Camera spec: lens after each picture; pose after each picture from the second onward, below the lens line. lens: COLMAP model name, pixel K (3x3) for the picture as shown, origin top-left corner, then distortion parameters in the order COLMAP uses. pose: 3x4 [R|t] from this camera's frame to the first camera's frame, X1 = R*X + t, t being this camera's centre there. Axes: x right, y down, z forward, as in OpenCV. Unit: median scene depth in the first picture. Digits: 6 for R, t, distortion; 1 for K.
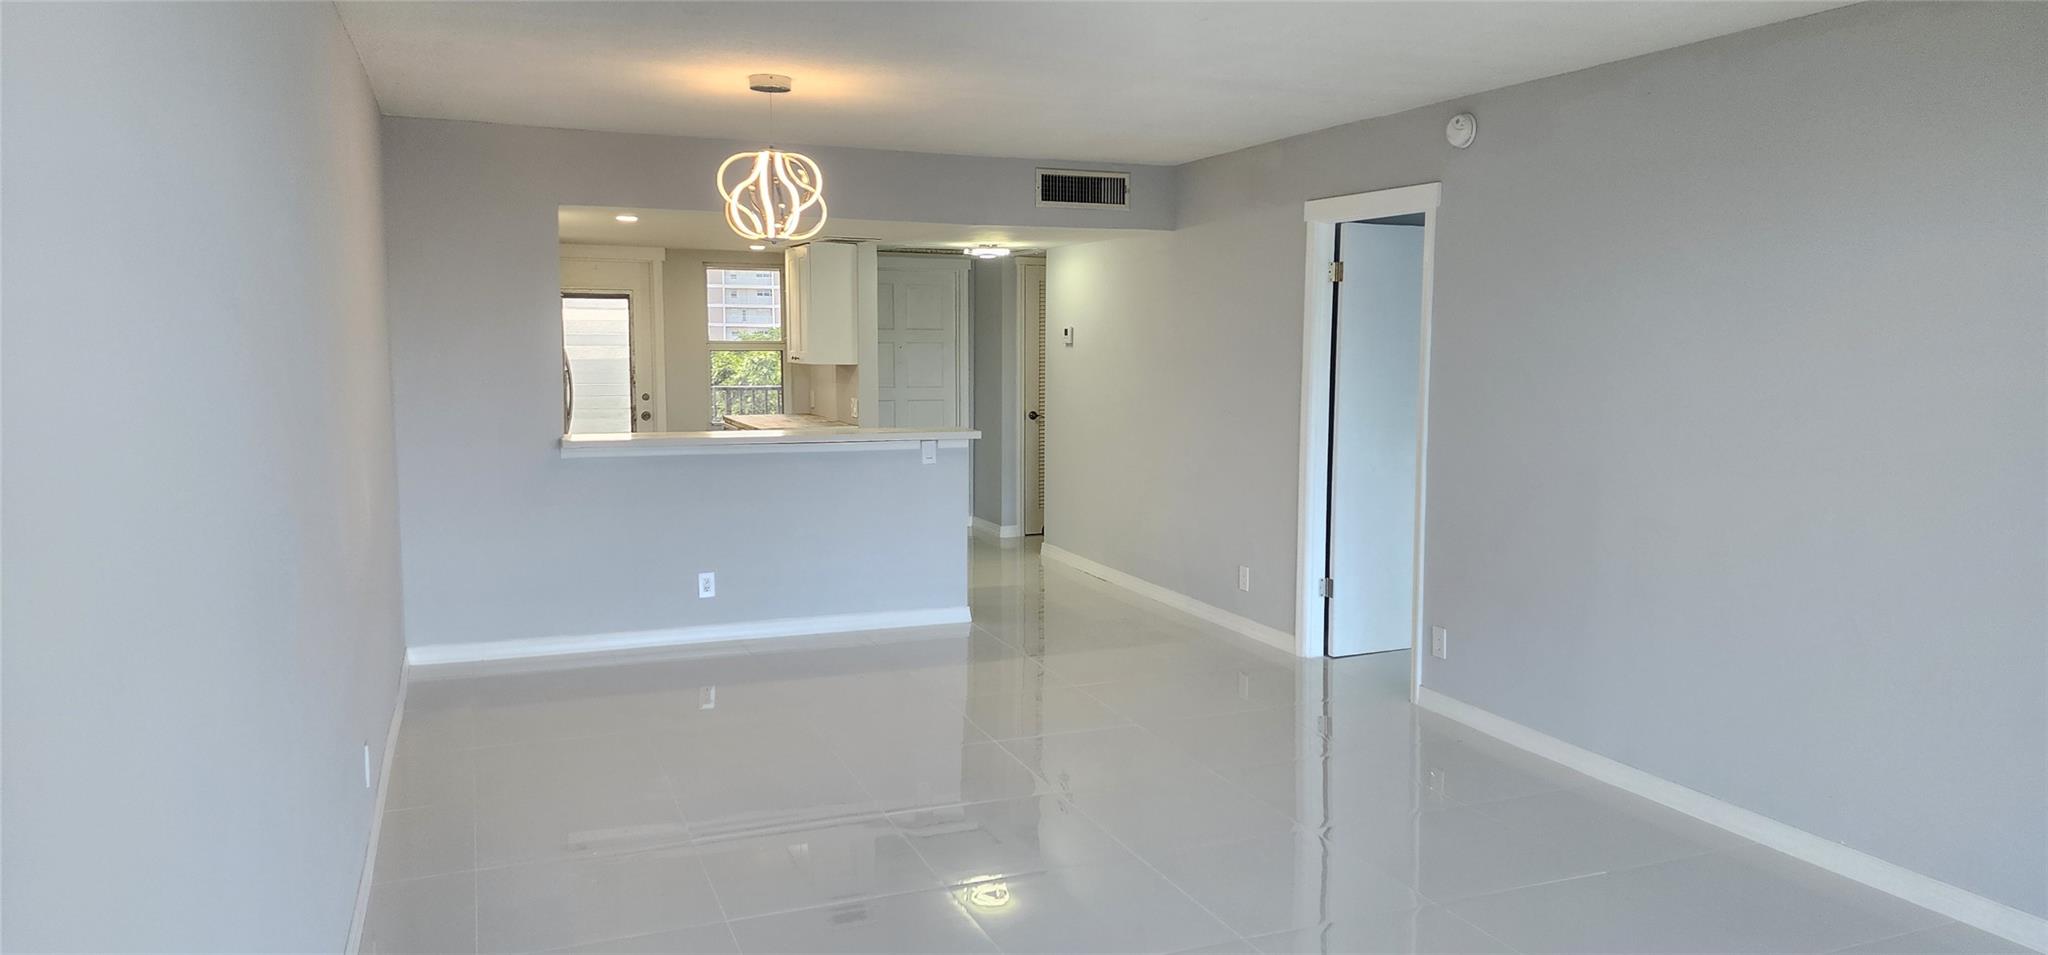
lens RADIAL K [[1371.0, 0, 1037.2], [0, 1371.0, 473.8], [0, 0, 1]] dist [0.072591, -0.047807]
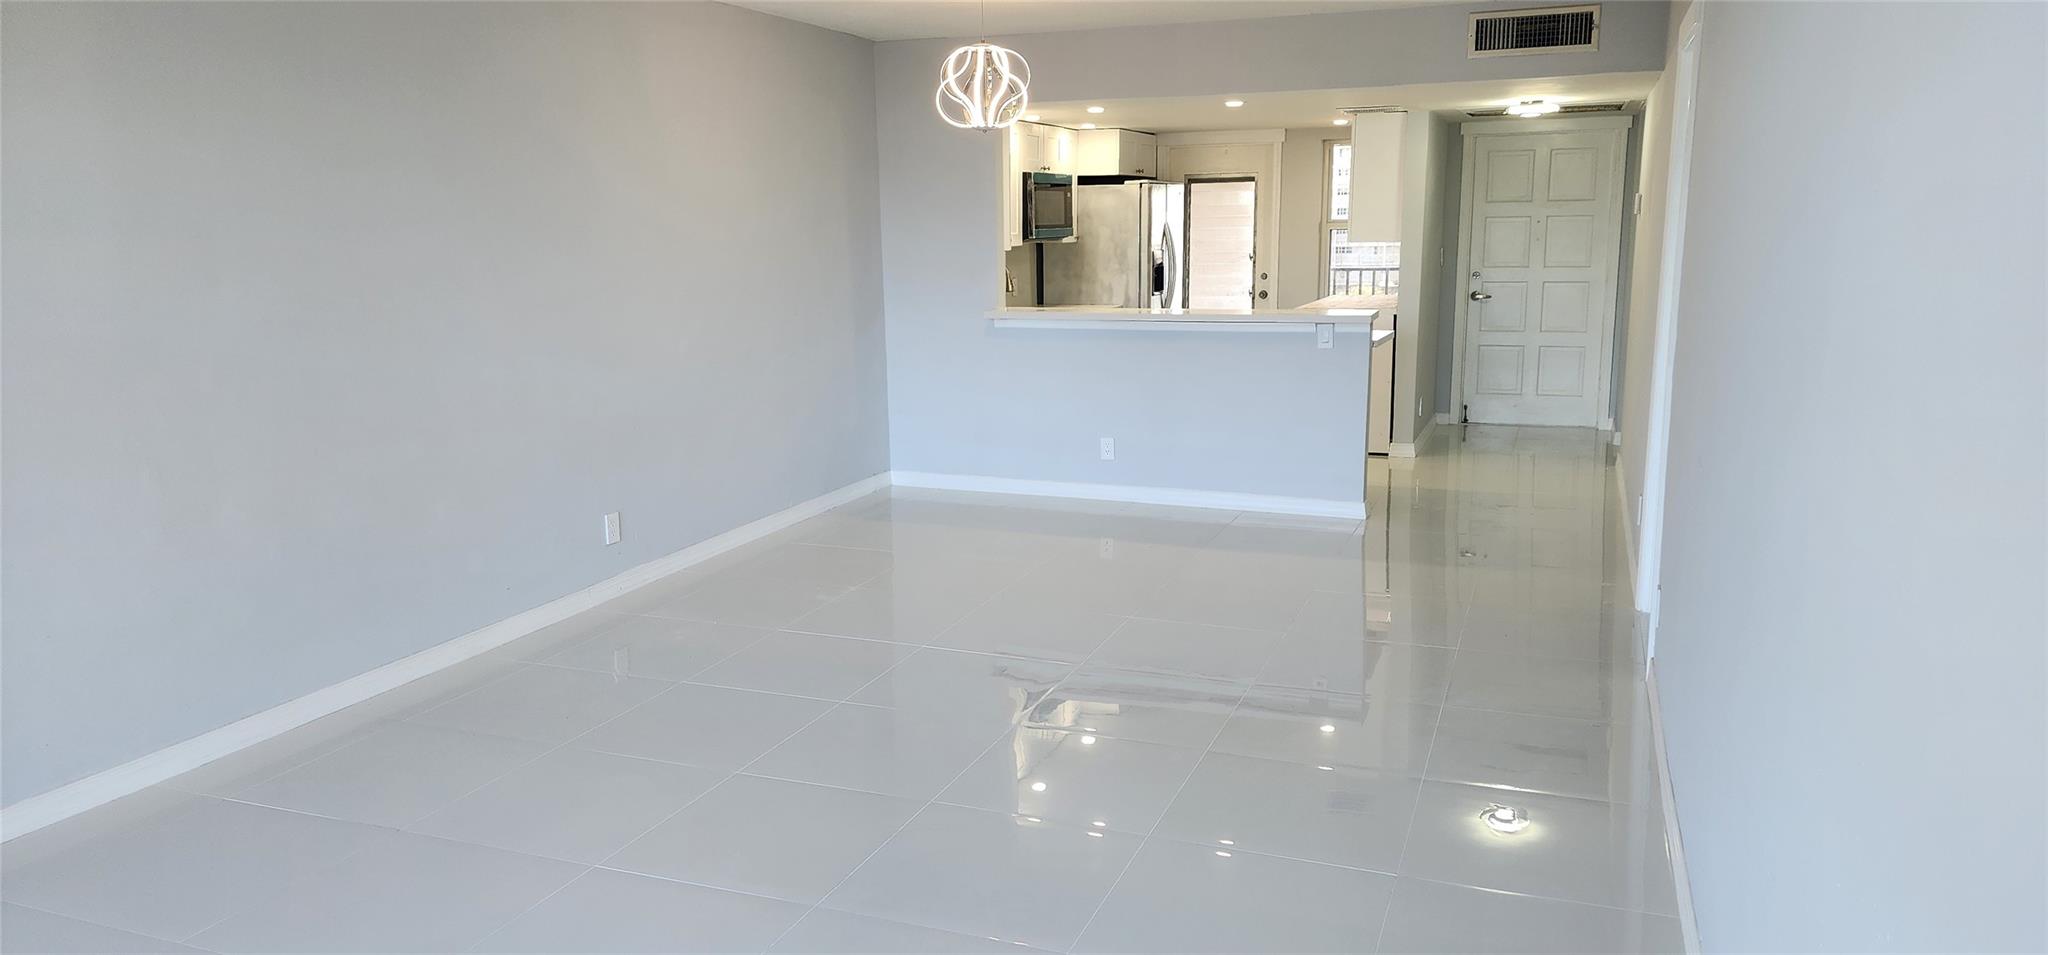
lens RADIAL K [[1371.0, 0, 1020.6], [0, 1371.0, 490.9], [0, 0, 1]] dist [0.072591, -0.047807]
pose [[0.719874, 0.120098, -0.683636, 0.419586], [-0.052483, 0.991516, 0.118920, -0.011340], [0.692118, -0.049728, 0.720069, 0.148364]]
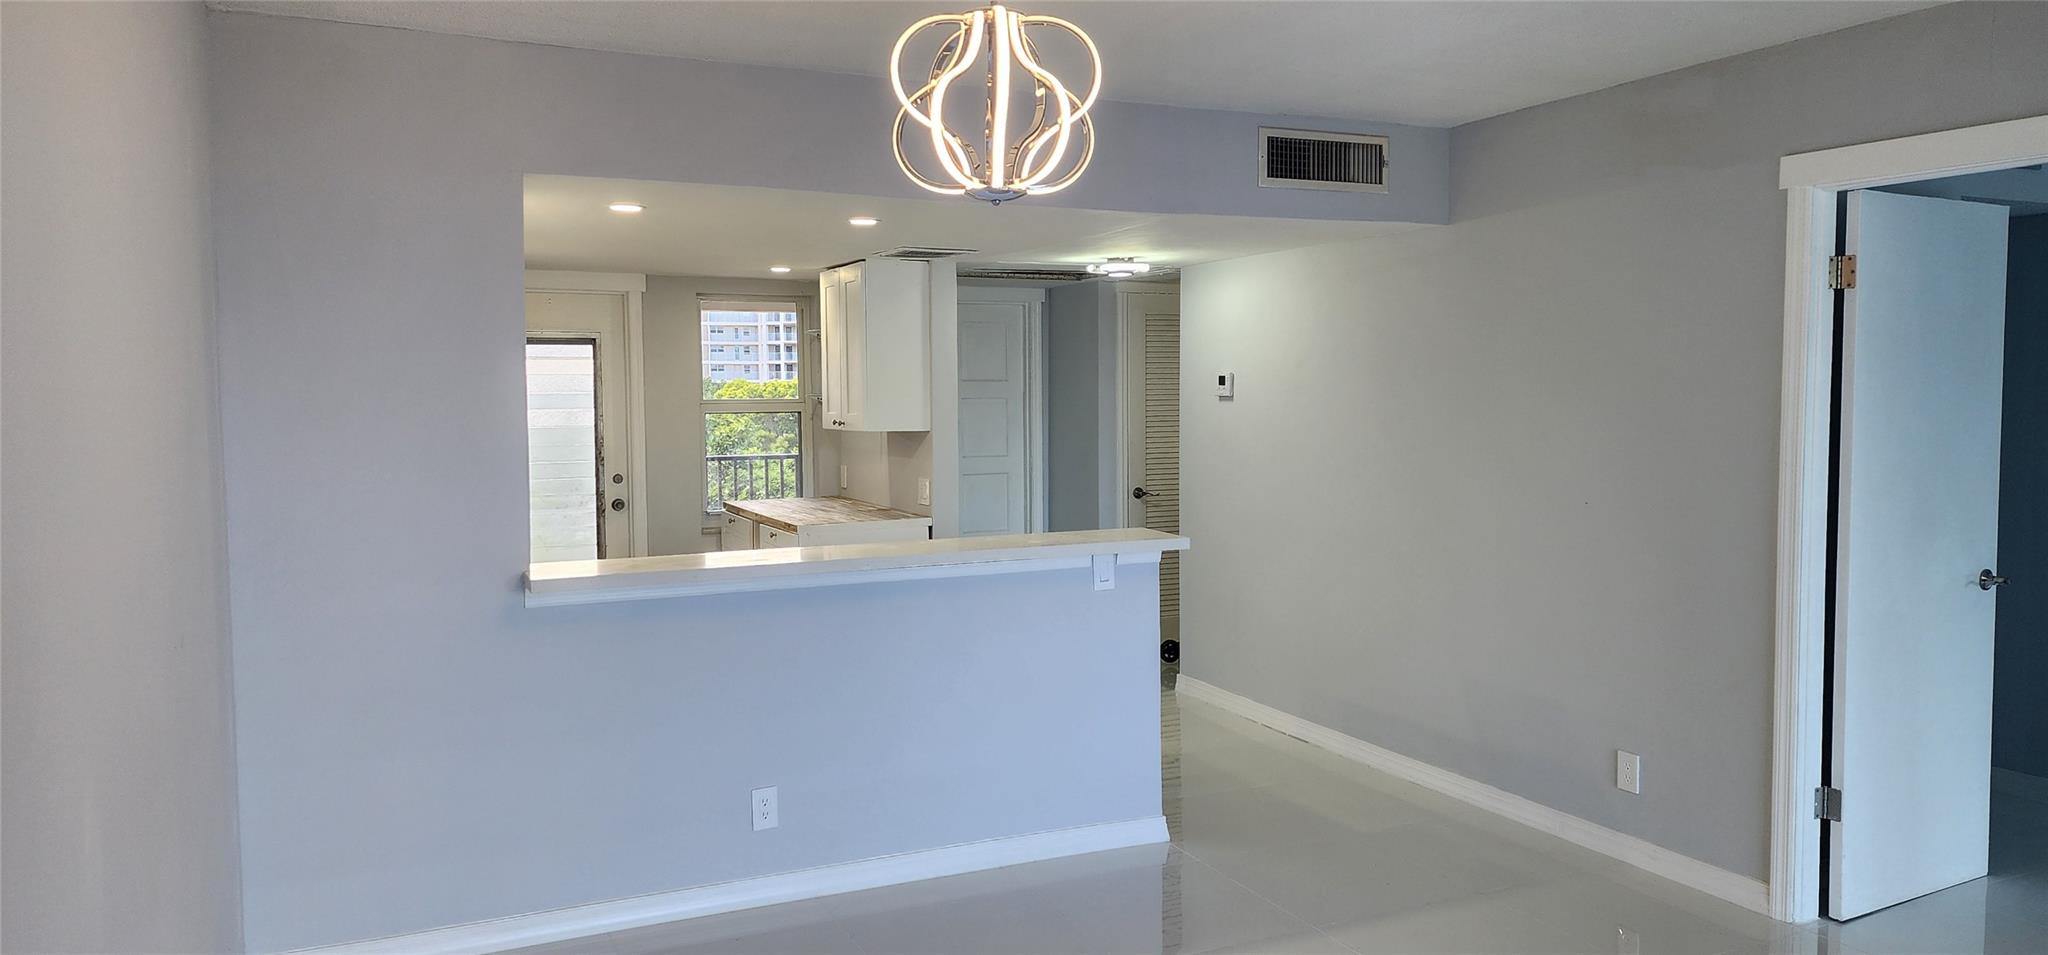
lens RADIAL K [[1371.0, 0, 1002.0], [0, 1371.0, 449.3], [0, 0, 1]] dist [0.072591, -0.047807]
pose [[0.999283, -0.014386, 0.035010, -0.141653], [0.016311, 0.998335, -0.055328, -0.036324], [-0.034156, 0.055859, 0.997854, 0.355152]]
